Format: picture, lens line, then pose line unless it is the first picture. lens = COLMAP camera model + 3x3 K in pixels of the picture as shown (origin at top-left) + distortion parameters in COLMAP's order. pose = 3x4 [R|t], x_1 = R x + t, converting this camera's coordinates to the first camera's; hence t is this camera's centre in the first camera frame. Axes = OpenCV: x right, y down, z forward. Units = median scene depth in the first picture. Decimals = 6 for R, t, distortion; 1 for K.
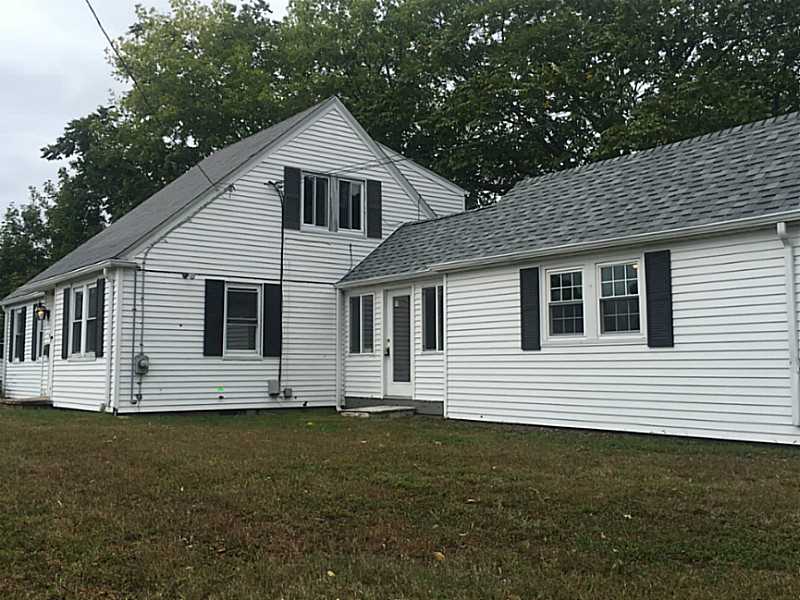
lens RADIAL K [[832.6, 0, 400.1], [0, 832.6, 301.7], [0, 0, 1]] dist [0.129167, 0.000000]
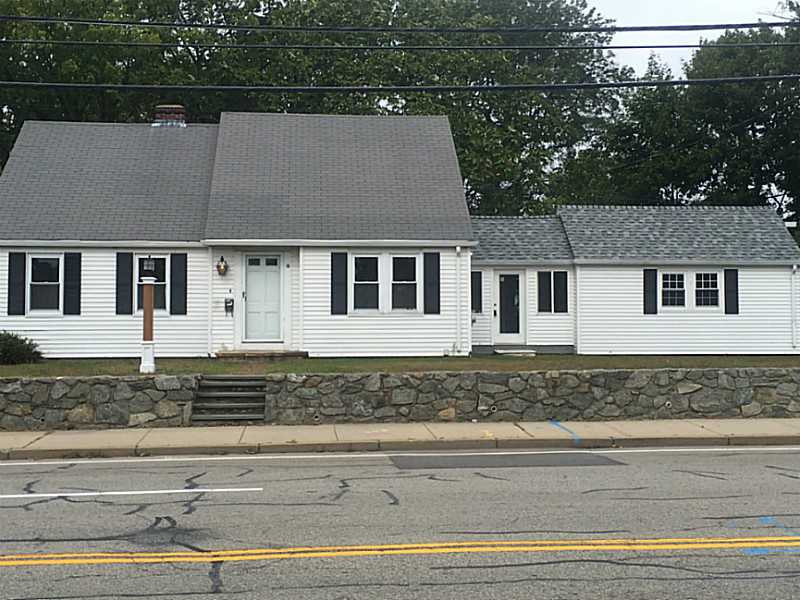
lens RADIAL K [[1051.8, 0, 397.6], [0, 1051.8, 299.6], [0, 0, 1]] dist [0.033828, 0.000000]
pose [[0.563032, 0.041805, 0.825377, -2.099260], [-0.064334, 0.997906, -0.006658, 0.079062], [-0.823927, -0.049351, 0.564542, 0.158326]]
